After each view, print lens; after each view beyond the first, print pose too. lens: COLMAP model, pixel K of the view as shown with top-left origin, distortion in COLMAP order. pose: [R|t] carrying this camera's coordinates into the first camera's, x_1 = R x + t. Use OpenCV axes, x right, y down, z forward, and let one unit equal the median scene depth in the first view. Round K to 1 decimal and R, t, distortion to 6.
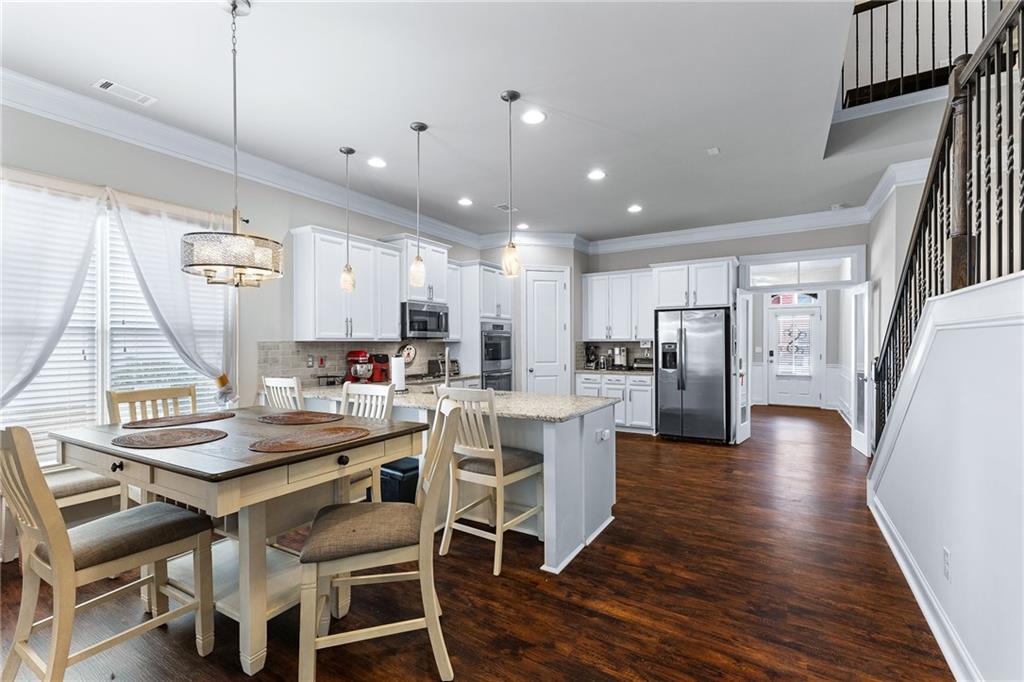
lens RADIAL K [[450.6, 0, 533.4], [0, 450.6, 339.8], [0, 0, 1]] dist [0.007779, -0.001215]
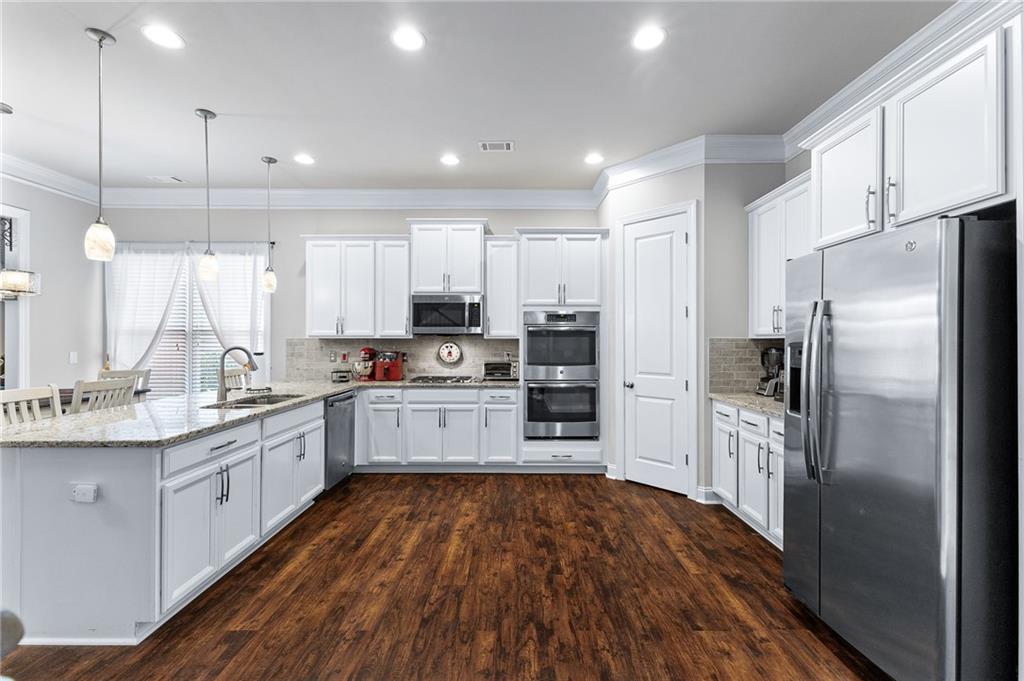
lens RADIAL K [[450.6, 0, 511.0], [0, 450.6, 334.9], [0, 0, 1]] dist [0.007779, -0.001215]
pose [[0.488830, -0.004283, -0.872369, 0.542088], [0.004850, 0.999986, -0.002192, -0.000631], [0.872366, -0.003160, 0.488844, 0.663117]]
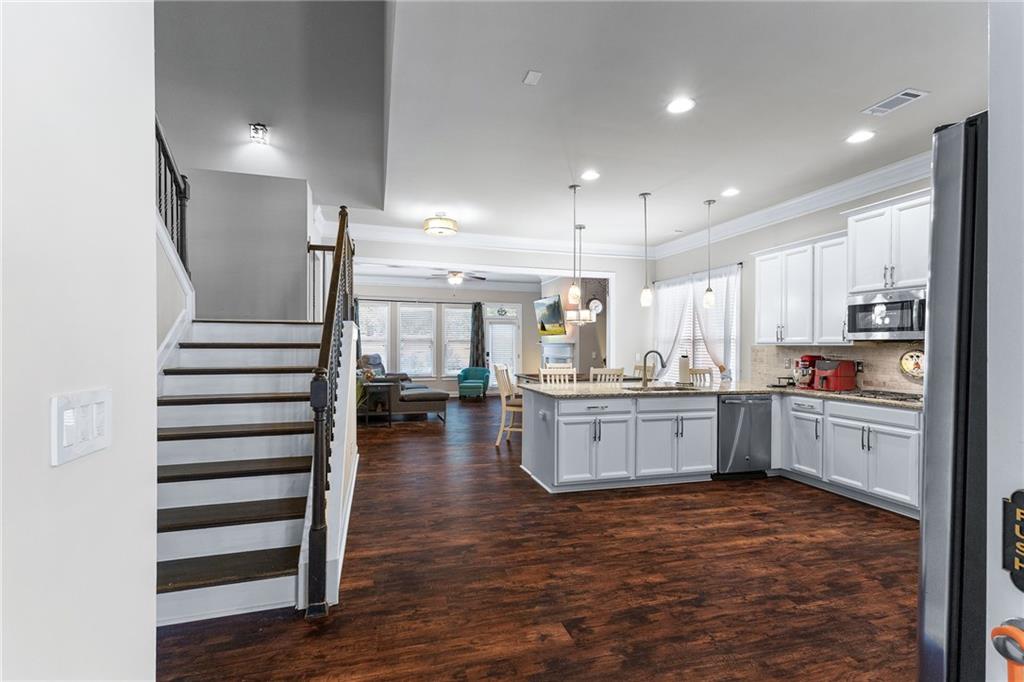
lens RADIAL K [[450.6, 0, 497.8], [0, 450.6, 341.5], [0, 0, 1]] dist [0.007779, -0.001215]
pose [[-0.715561, -0.006483, -0.698520, 0.653986], [0.002199, 0.999931, -0.011534, 0.003766], [0.698547, -0.009790, -0.715497, 1.030692]]
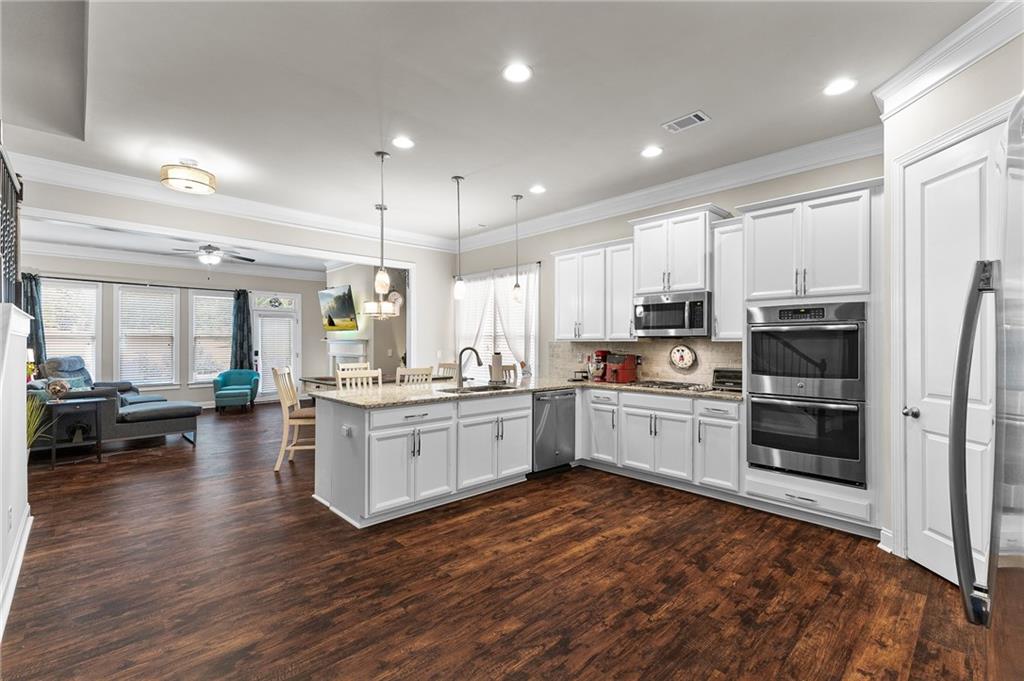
lens RADIAL K [[450.6, 0, 502.0], [0, 450.6, 338.8], [0, 0, 1]] dist [0.007779, -0.001215]
pose [[-0.306373, -0.003544, -0.951905, 0.582115], [0.008197, 0.999946, -0.006361, 0.001637], [0.951876, -0.009752, -0.306328, 0.925504]]
